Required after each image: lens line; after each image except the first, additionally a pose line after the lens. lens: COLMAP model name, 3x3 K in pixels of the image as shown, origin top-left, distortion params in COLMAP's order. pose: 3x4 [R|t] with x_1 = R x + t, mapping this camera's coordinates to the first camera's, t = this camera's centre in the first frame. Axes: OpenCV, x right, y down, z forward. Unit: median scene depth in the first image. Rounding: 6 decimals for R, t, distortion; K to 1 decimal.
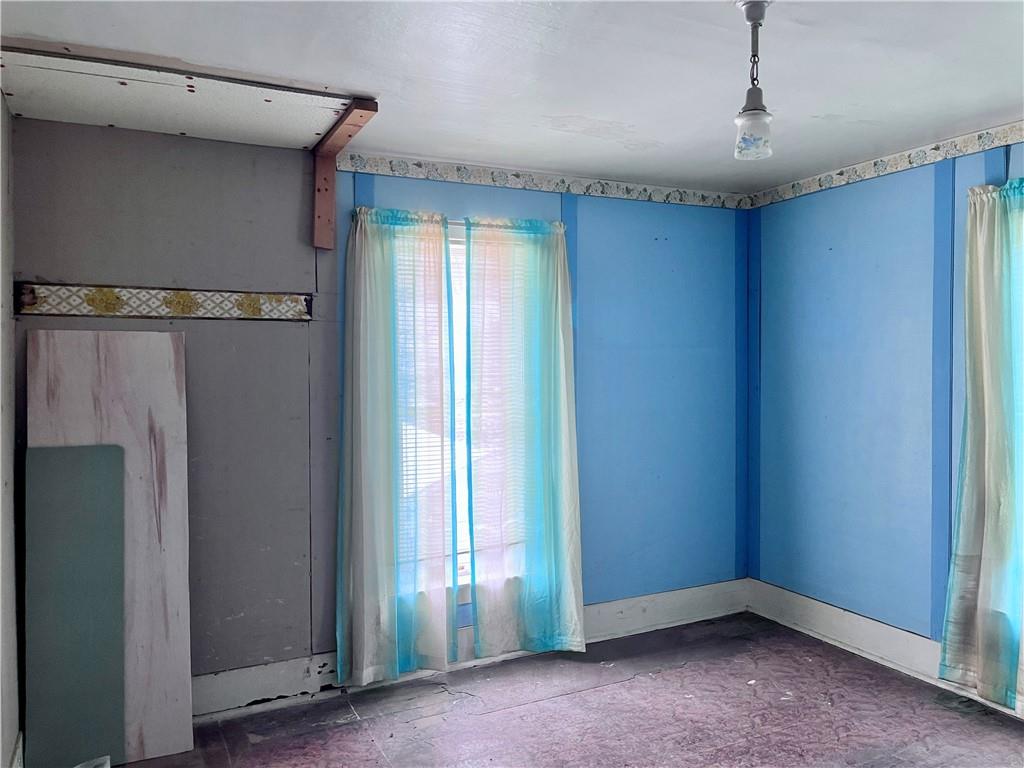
lens RADIAL K [[785.6, 0, 508.9], [0, 785.6, 378.4], [0, 0, 1]] dist [0.059565, -0.087355]
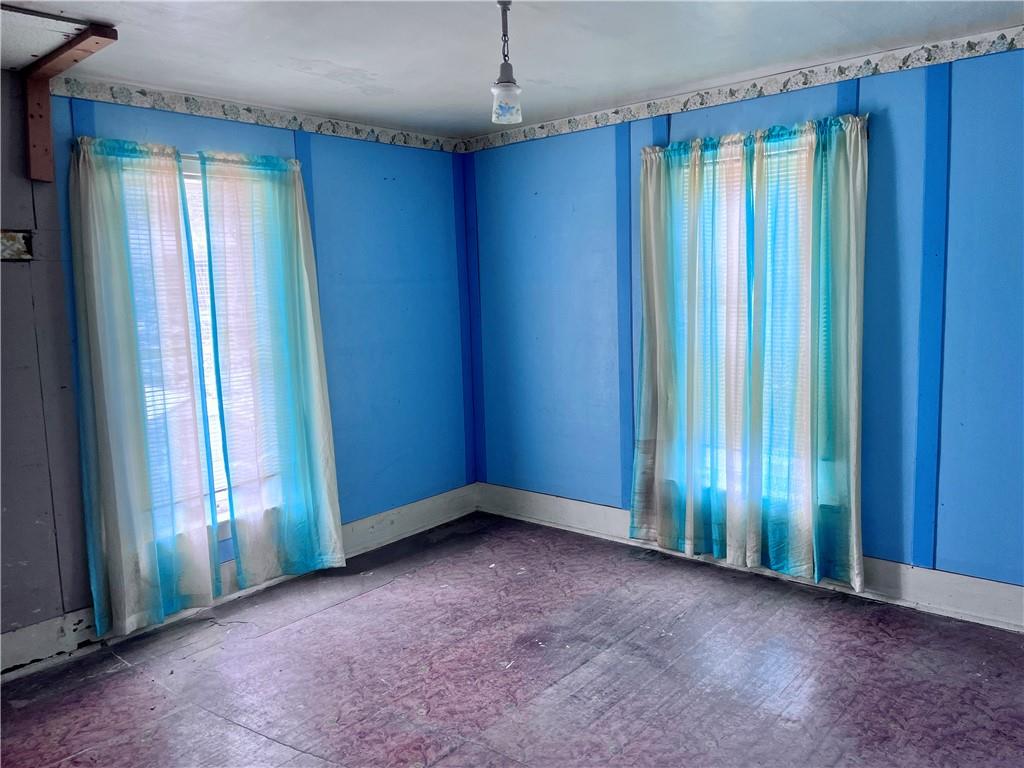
lens RADIAL K [[785.6, 0, 522.1], [0, 785.6, 367.1], [0, 0, 1]] dist [0.059565, -0.087355]
pose [[0.916221, -0.064810, 0.395397, -0.098940], [0.036083, 0.996168, 0.079671, -0.002589], [-0.399046, -0.058729, 0.915048, -0.073990]]
